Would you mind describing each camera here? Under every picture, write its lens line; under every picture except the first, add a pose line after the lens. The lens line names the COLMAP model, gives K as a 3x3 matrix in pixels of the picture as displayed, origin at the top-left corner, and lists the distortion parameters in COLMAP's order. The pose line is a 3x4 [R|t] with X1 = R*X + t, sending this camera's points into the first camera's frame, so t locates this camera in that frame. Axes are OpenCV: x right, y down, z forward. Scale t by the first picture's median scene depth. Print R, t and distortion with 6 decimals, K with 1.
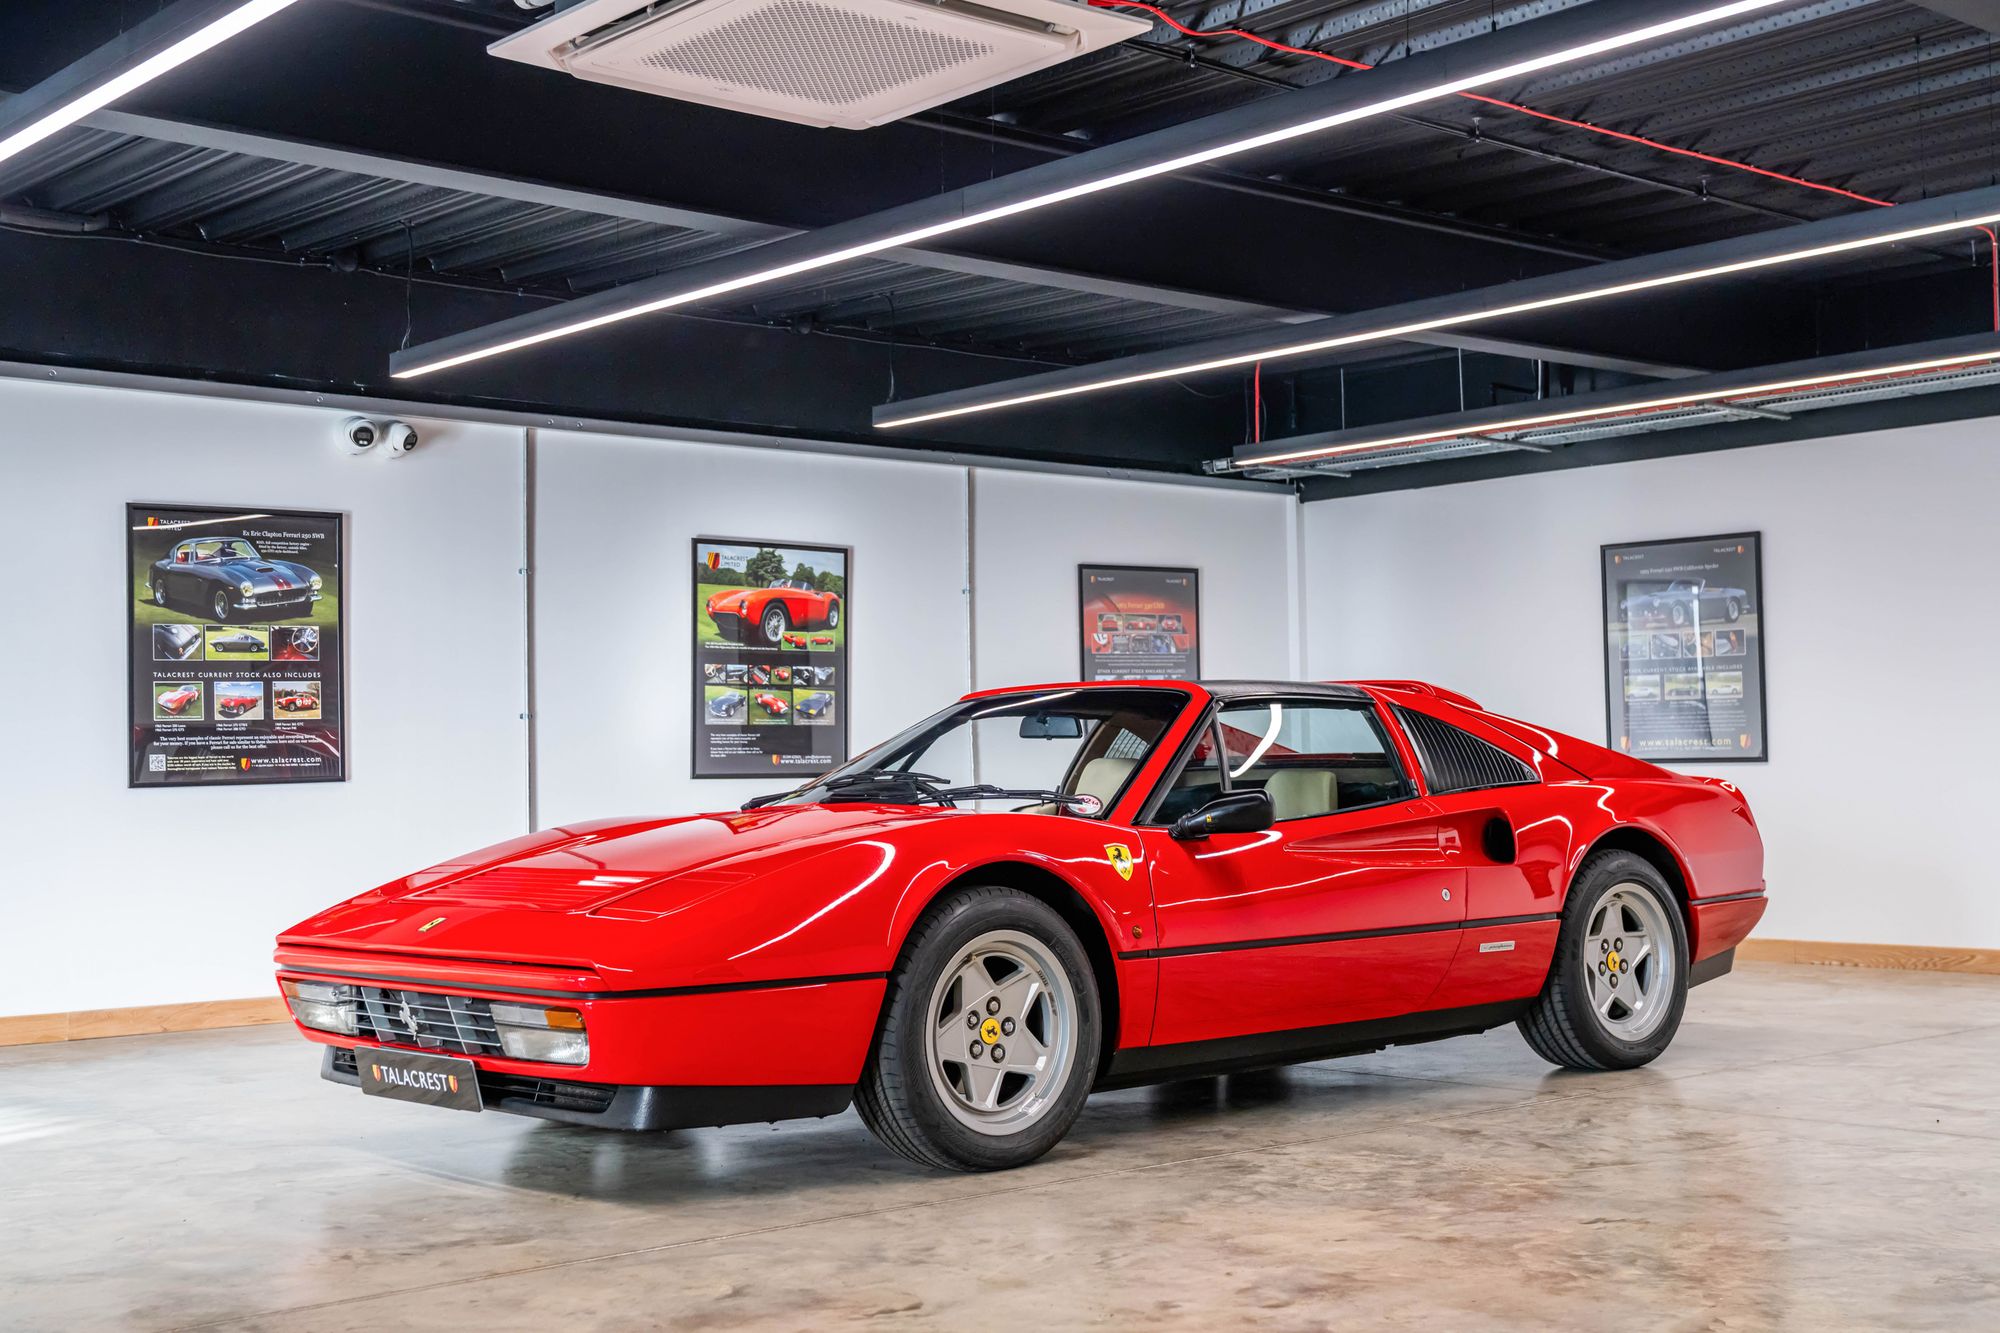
lens RADIAL K [[2465.8, 0, 993.8], [0, 2465.8, 656.5], [0, 0, 1]] dist [0.007780, 0.000000]
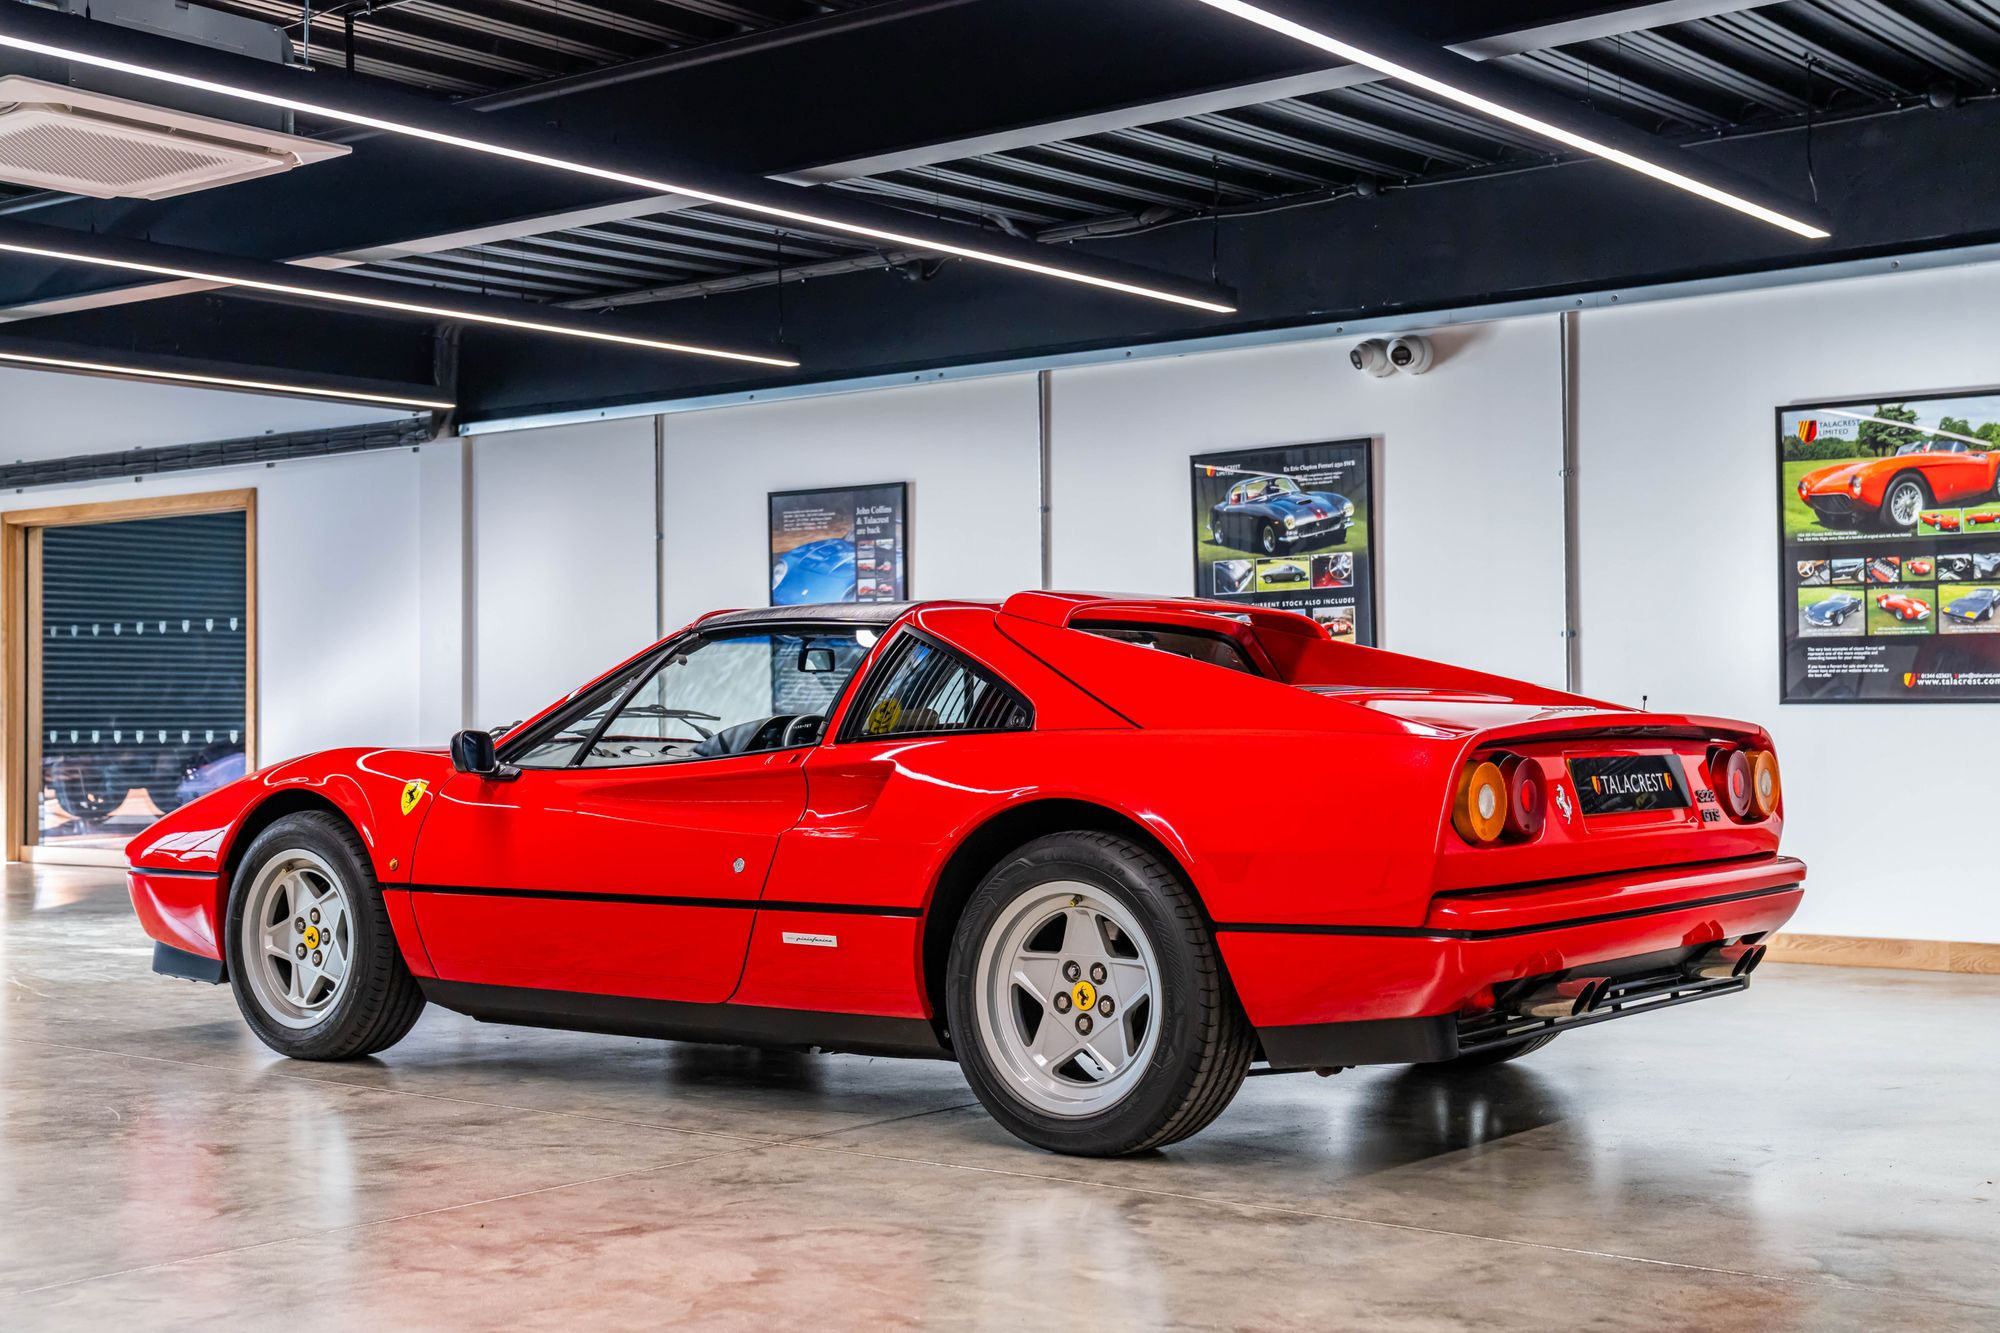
lens RADIAL K [[2508.6, 0, 998.7], [0, 2508.6, 656.2], [0, 0, 1]] dist [0.009677, 0.000000]
pose [[0.178586, -0.009074, -0.983882, 0.706797], [0.051061, 0.998696, 0.000058, 0.022730], [0.982598, -0.050249, 0.178816, 0.658312]]
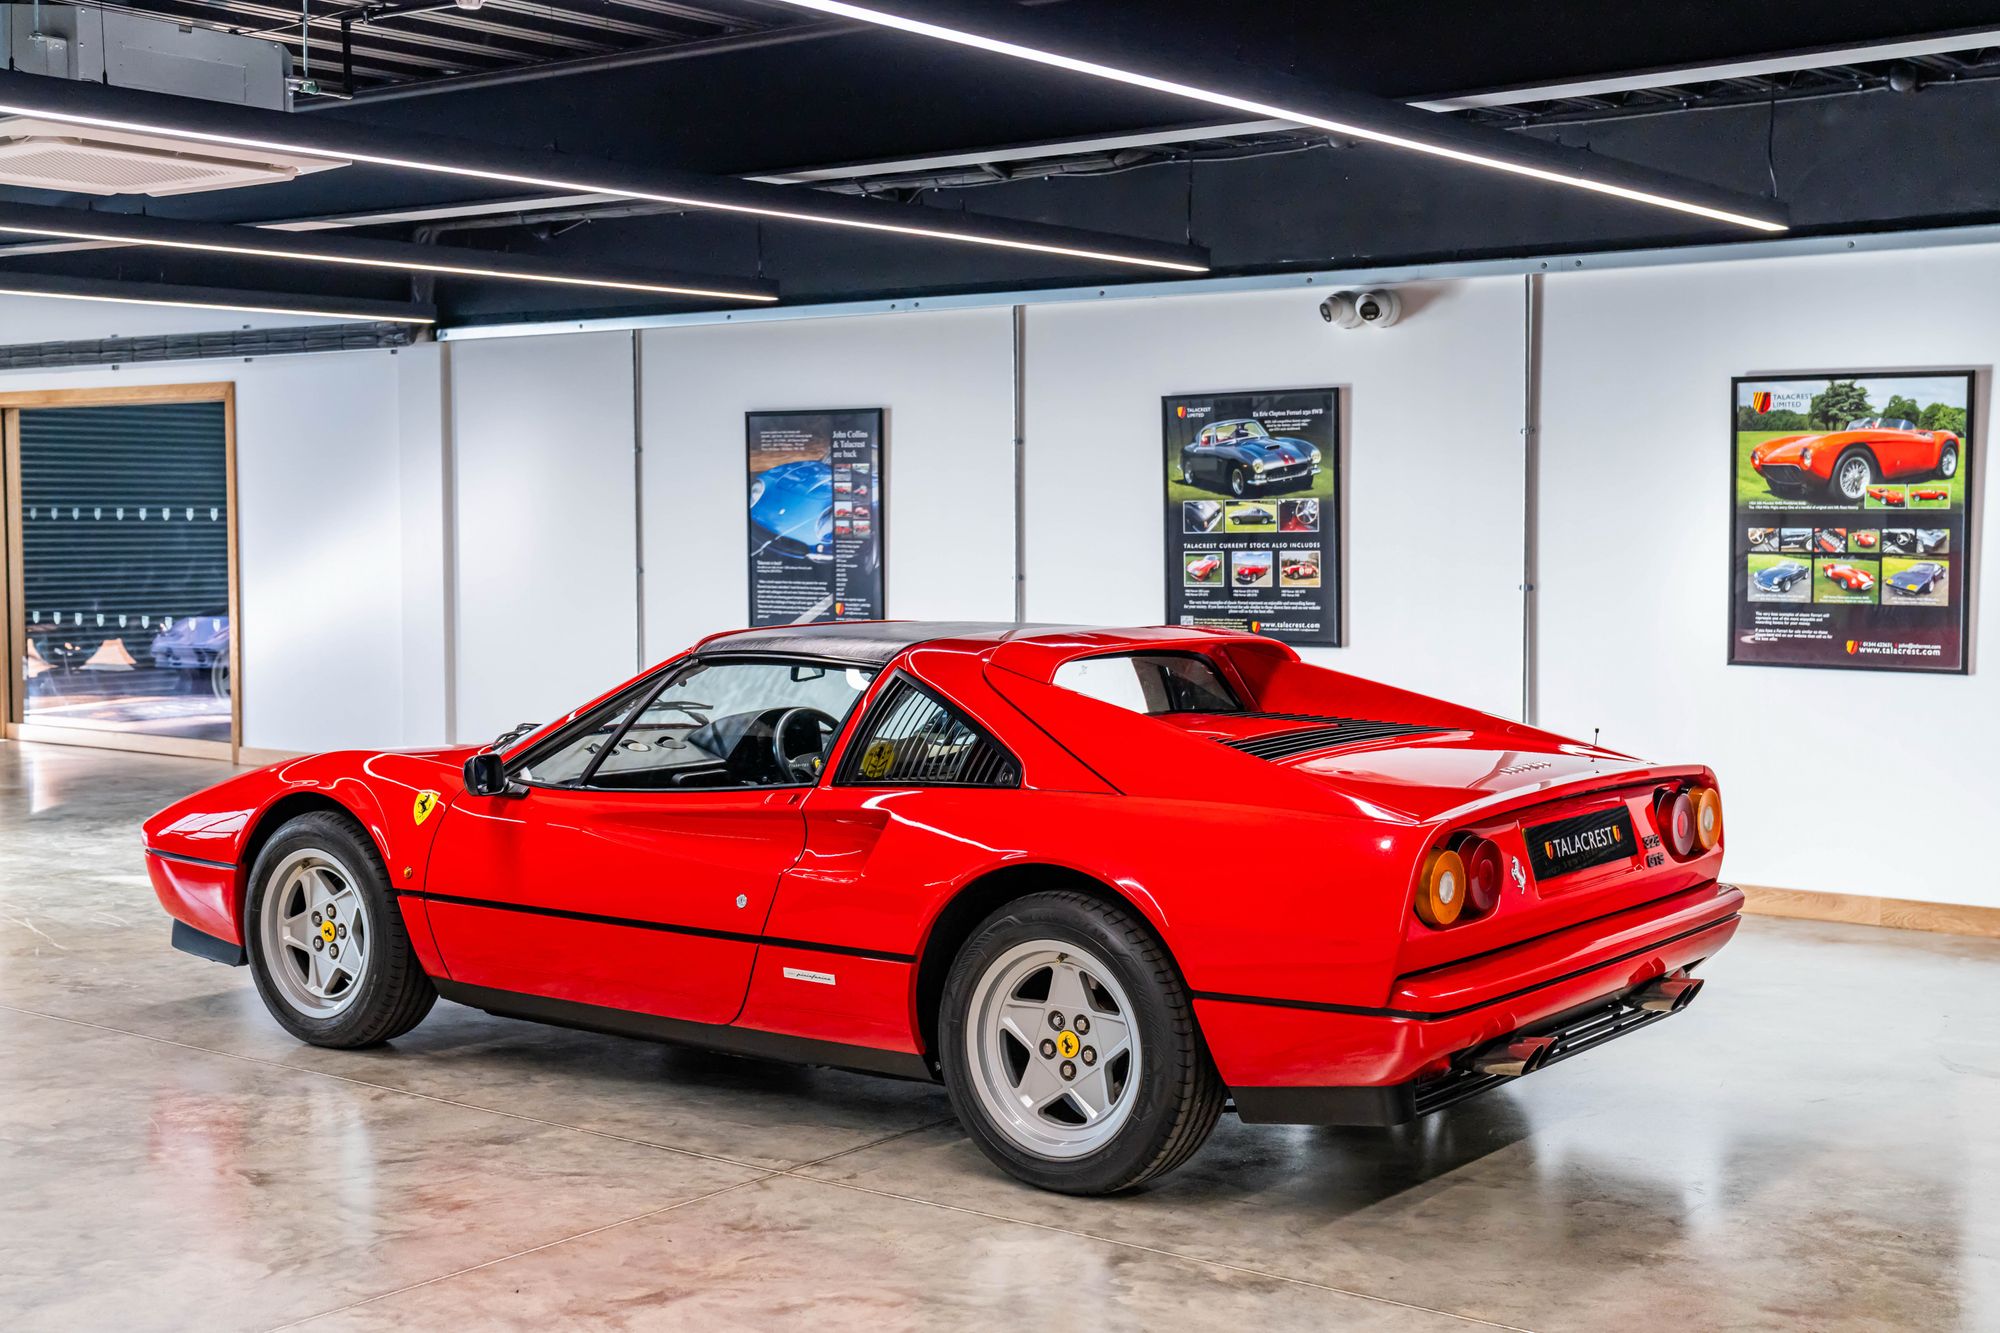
lens RADIAL K [[2508.6, 0, 987.6], [0, 2508.6, 649.2], [0, 0, 1]] dist [0.009677, 0.000000]
pose [[0.190832, 0.070051, -0.979120, 0.734385], [0.045877, 0.995724, 0.080180, -0.039680], [0.980550, -0.060220, 0.186802, 0.648619]]
